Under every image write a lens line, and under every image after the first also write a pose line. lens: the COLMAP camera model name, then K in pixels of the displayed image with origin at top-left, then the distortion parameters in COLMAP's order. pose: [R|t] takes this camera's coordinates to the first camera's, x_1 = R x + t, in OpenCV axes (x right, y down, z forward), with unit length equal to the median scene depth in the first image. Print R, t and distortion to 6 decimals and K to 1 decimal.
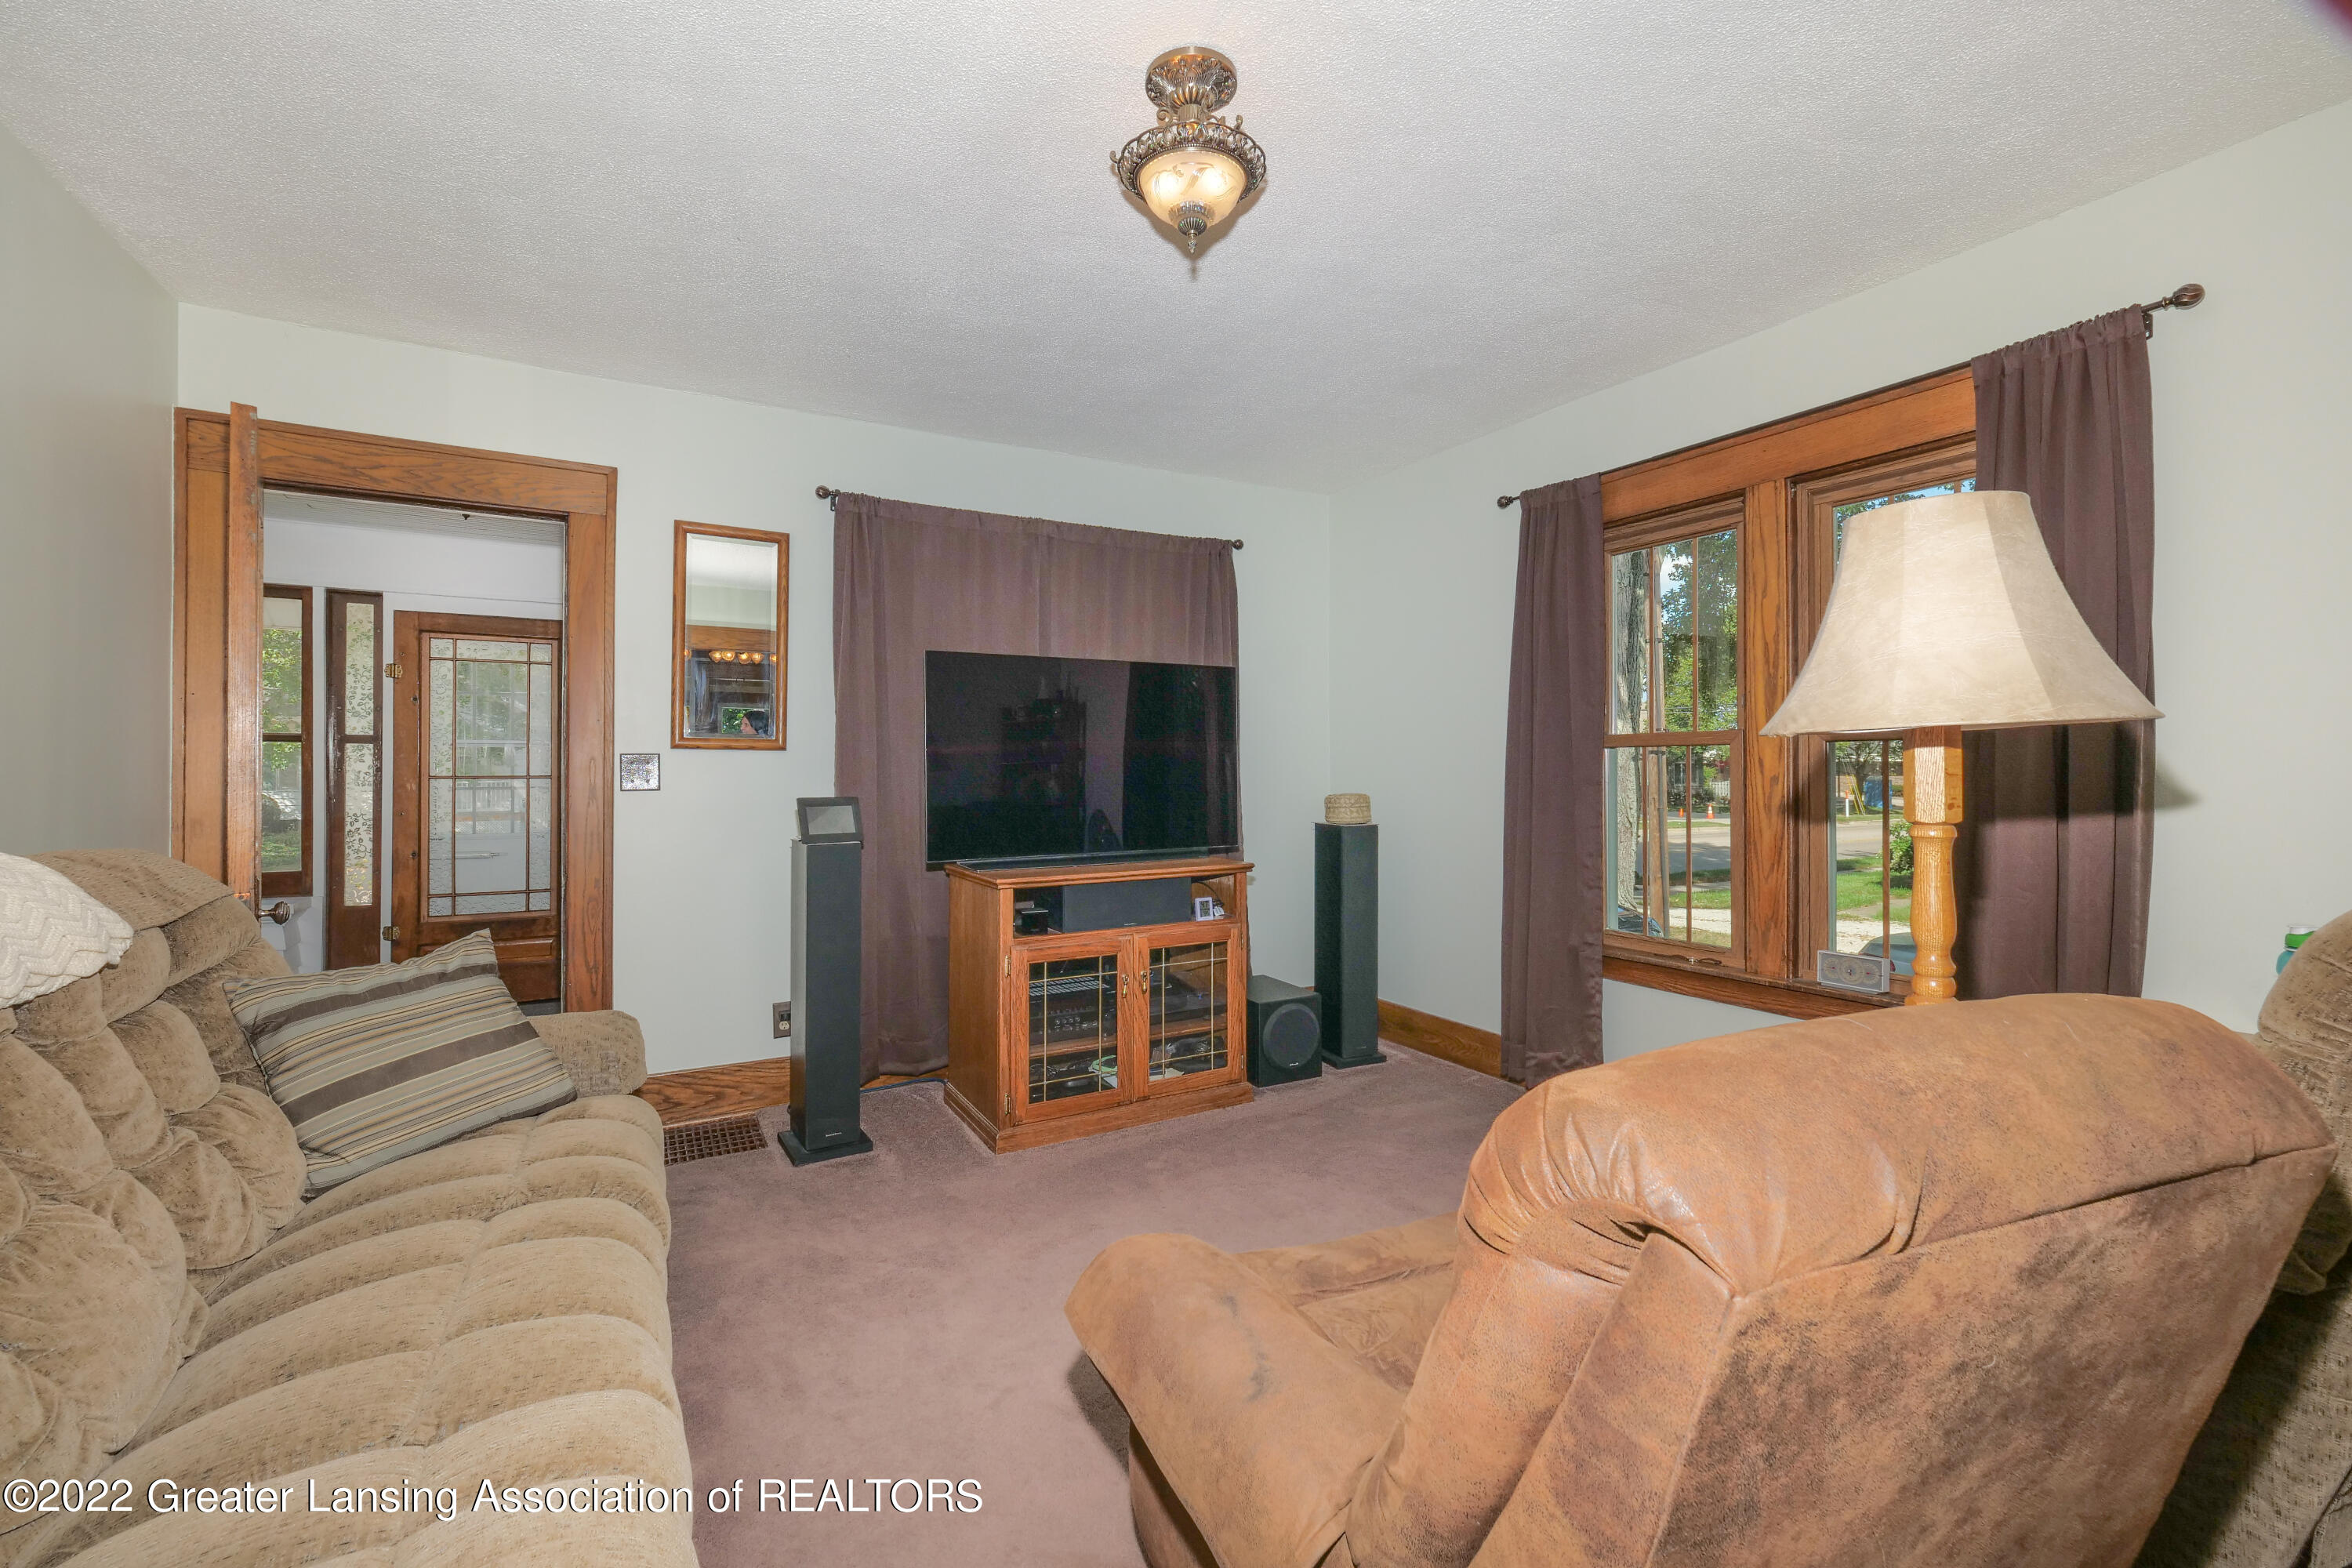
lens RADIAL K [[998.2, 0, 1170.1], [0, 998.2, 771.5], [0, 0, 1]] dist [-0.002761, -0.000285]
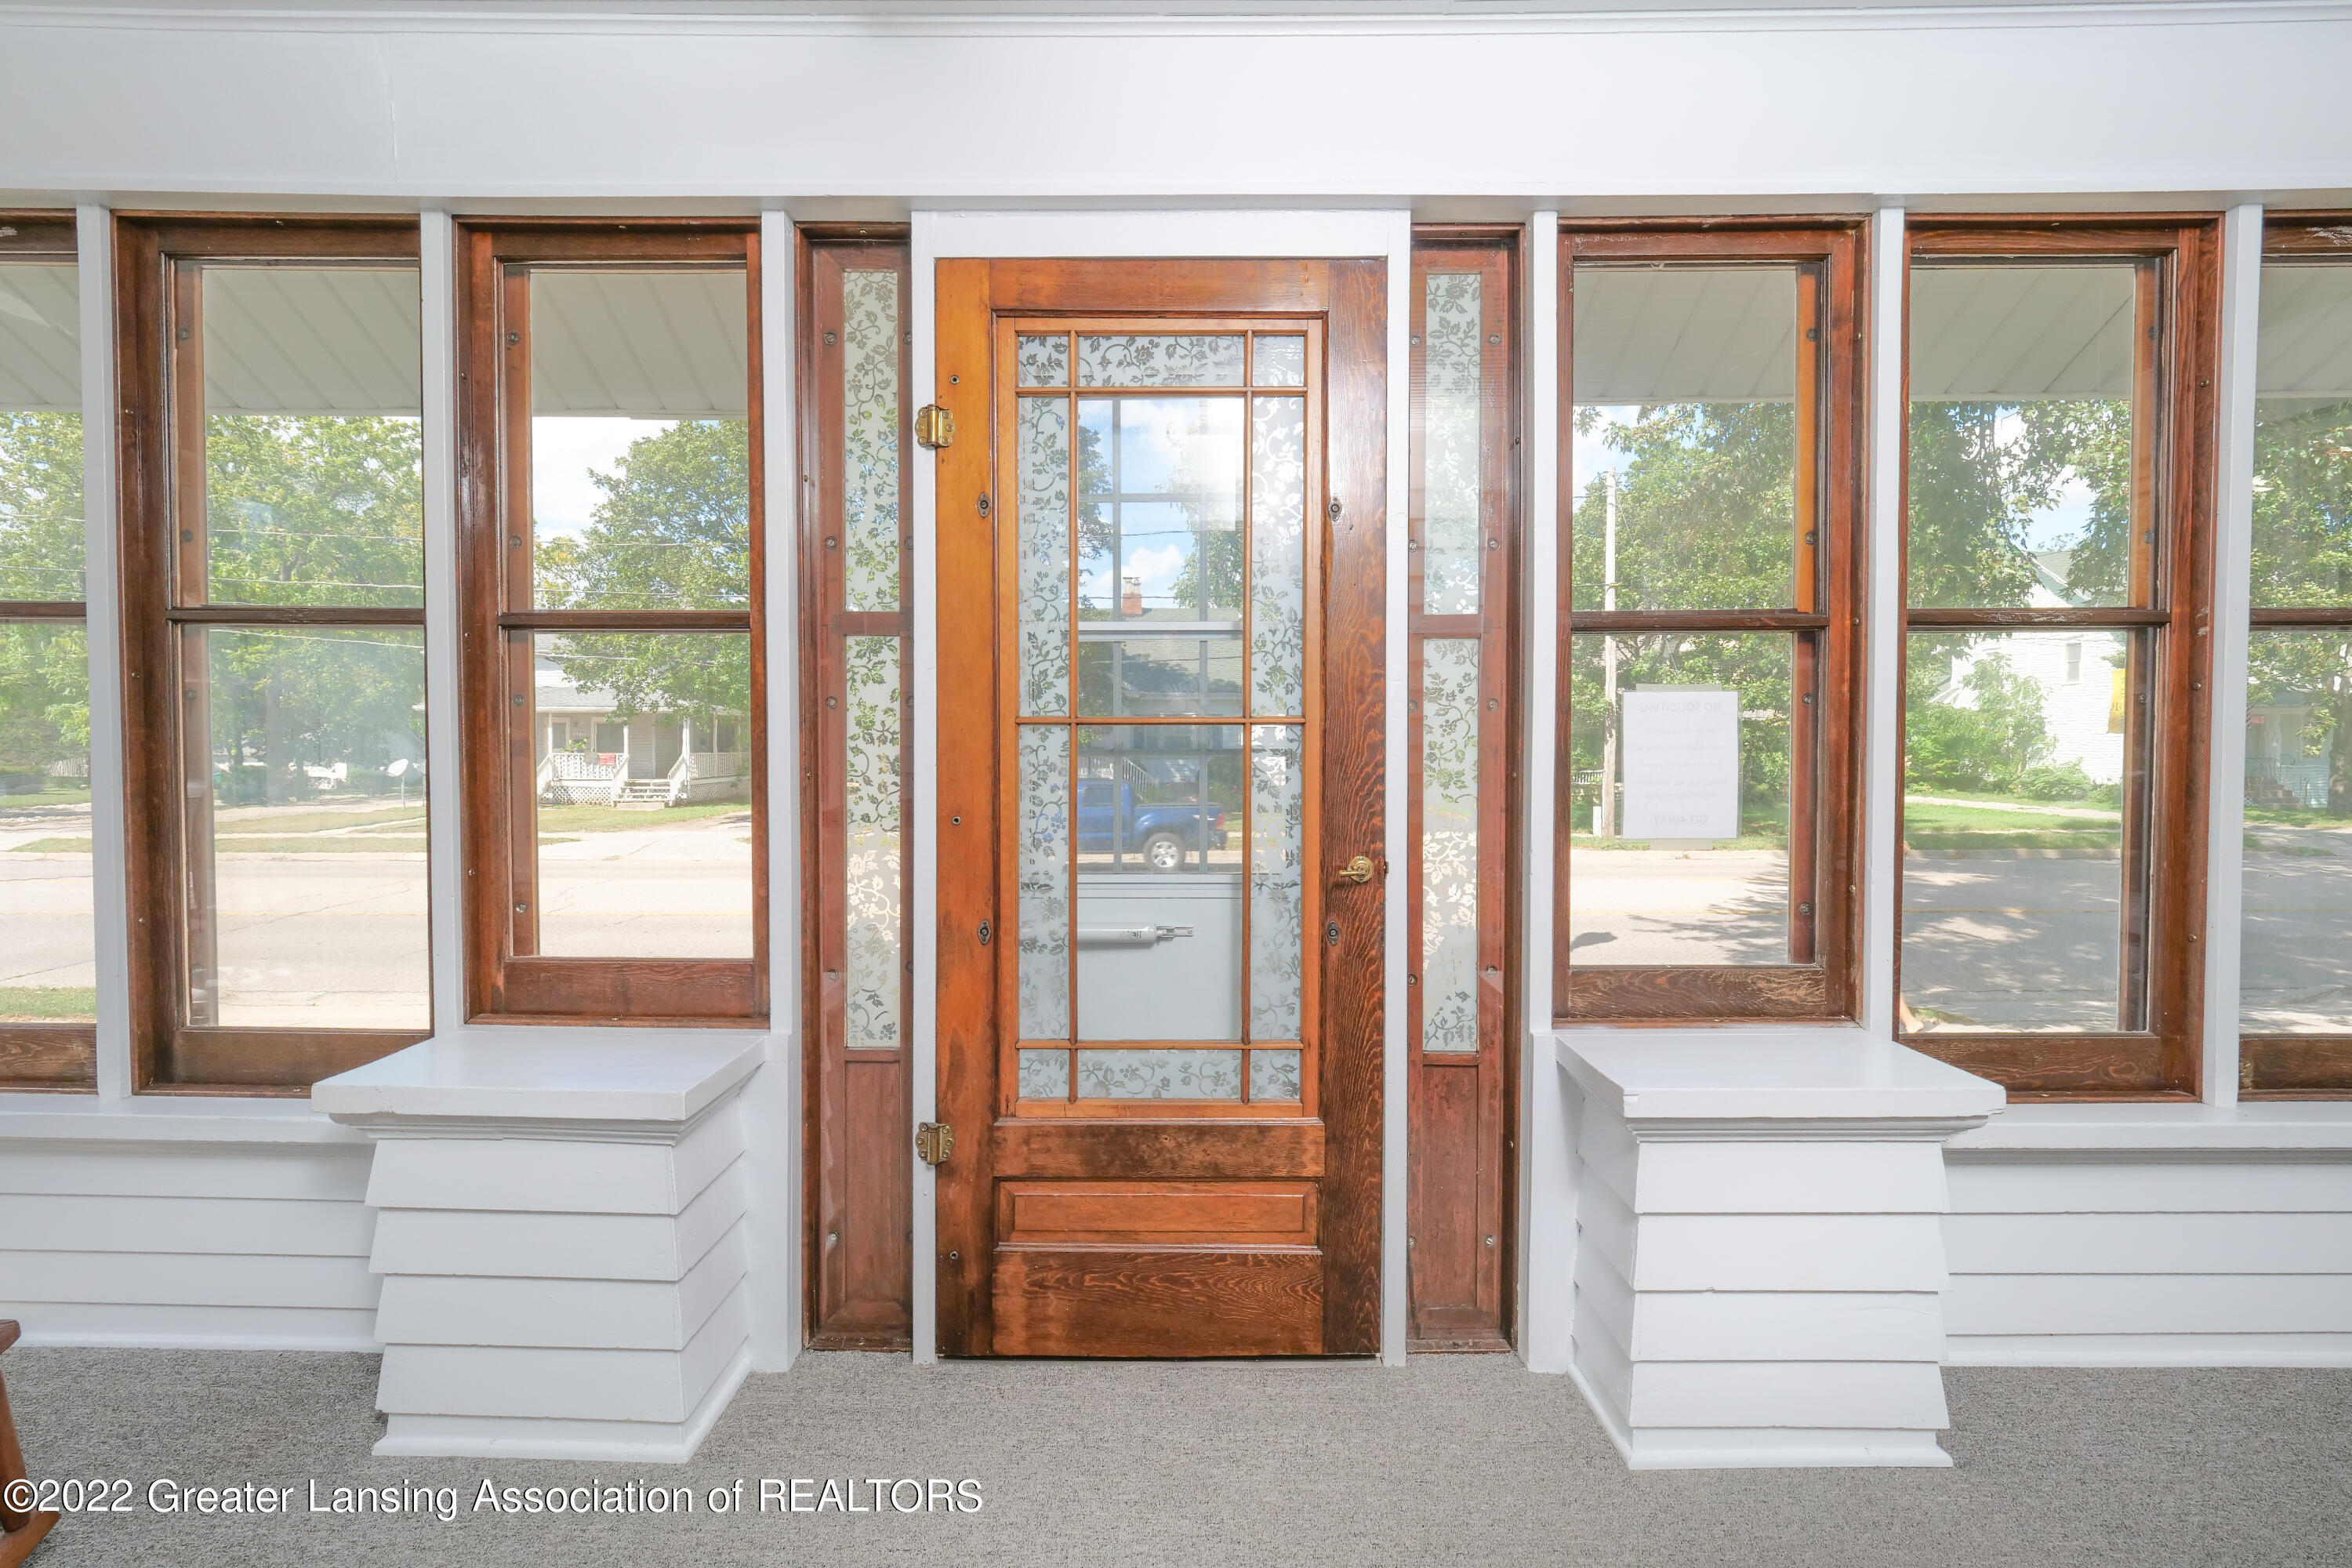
lens RADIAL K [[998.2, 0, 1176.1], [0, 998.2, 772.2], [0, 0, 1]] dist [-0.002761, -0.000285]
pose [[0.881109, 0.021986, -0.472402, -0.522659], [-0.001058, 0.999008, 0.044521, 0.008233], [0.472912, -0.038728, 0.880258, 0.710474]]
